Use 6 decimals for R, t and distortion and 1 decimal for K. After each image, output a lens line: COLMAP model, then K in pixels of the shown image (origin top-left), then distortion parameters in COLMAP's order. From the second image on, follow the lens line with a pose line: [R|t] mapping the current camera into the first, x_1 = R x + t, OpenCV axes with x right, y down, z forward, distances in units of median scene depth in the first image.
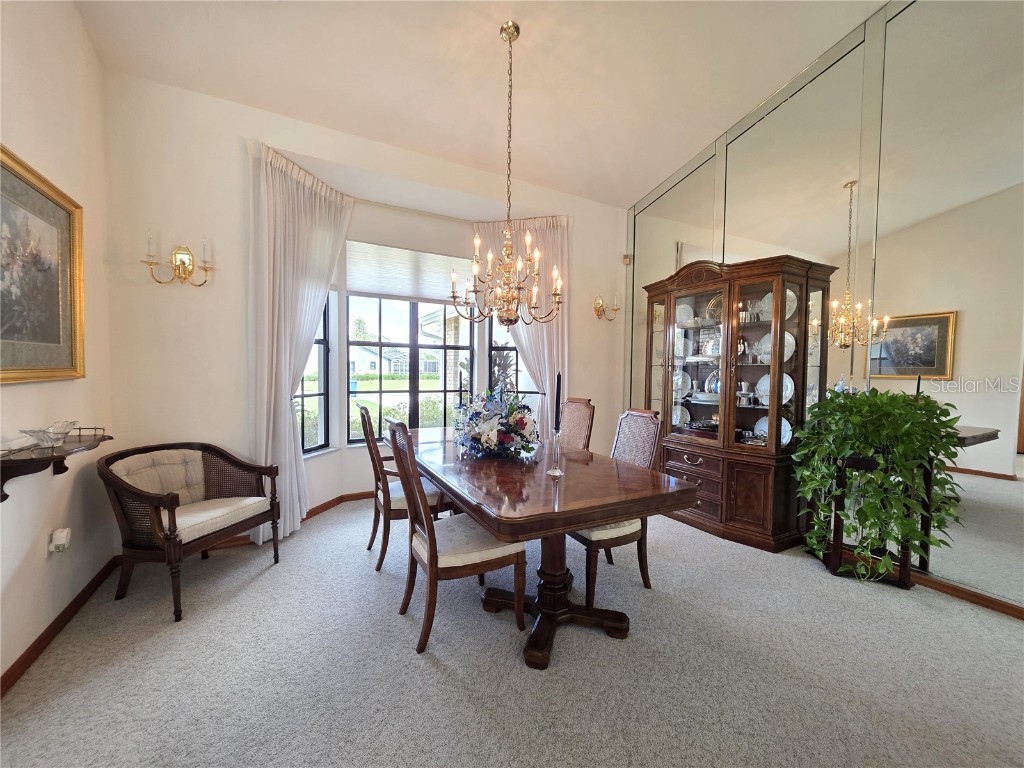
lens RADIAL K [[406.9, 0, 506.0], [0, 406.9, 385.0], [0, 0, 1]] dist [-0.000236, -0.000441]
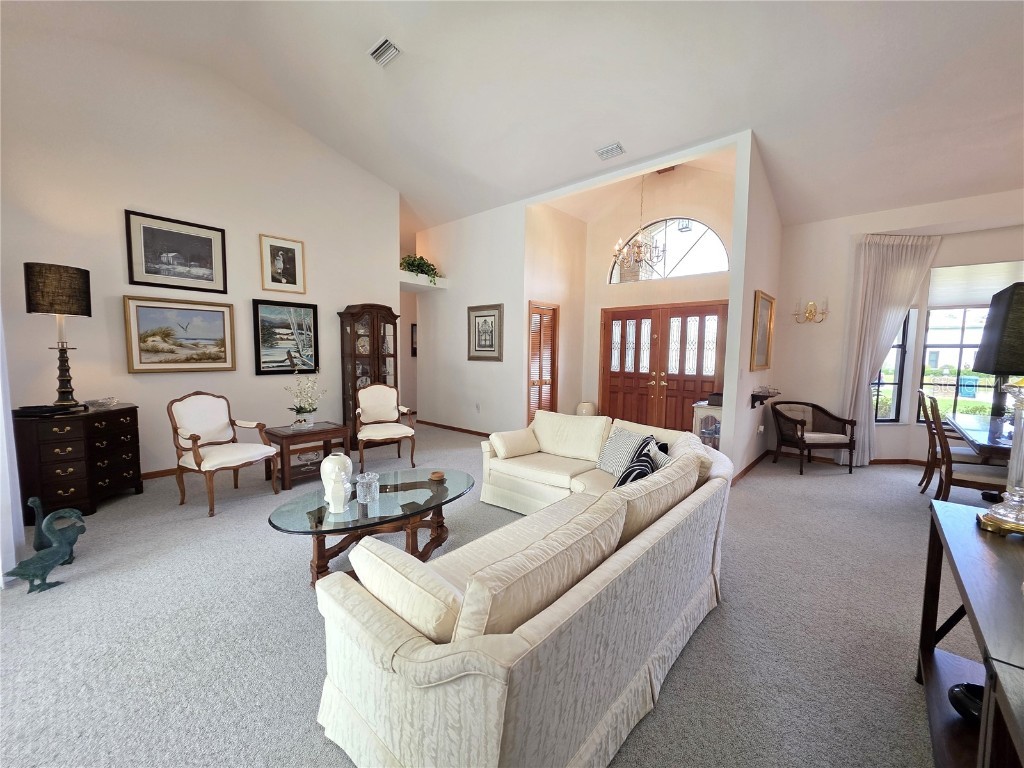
lens RADIAL K [[406.9, 0, 506.0], [0, 406.9, 385.0], [0, 0, 1]] dist [-0.000236, -0.000441]
pose [[0.333137, 0.072420, -0.940093, 0.455067], [-0.042498, 0.997186, 0.061758, -0.002199], [0.941920, 0.019378, 0.335277, -0.803752]]
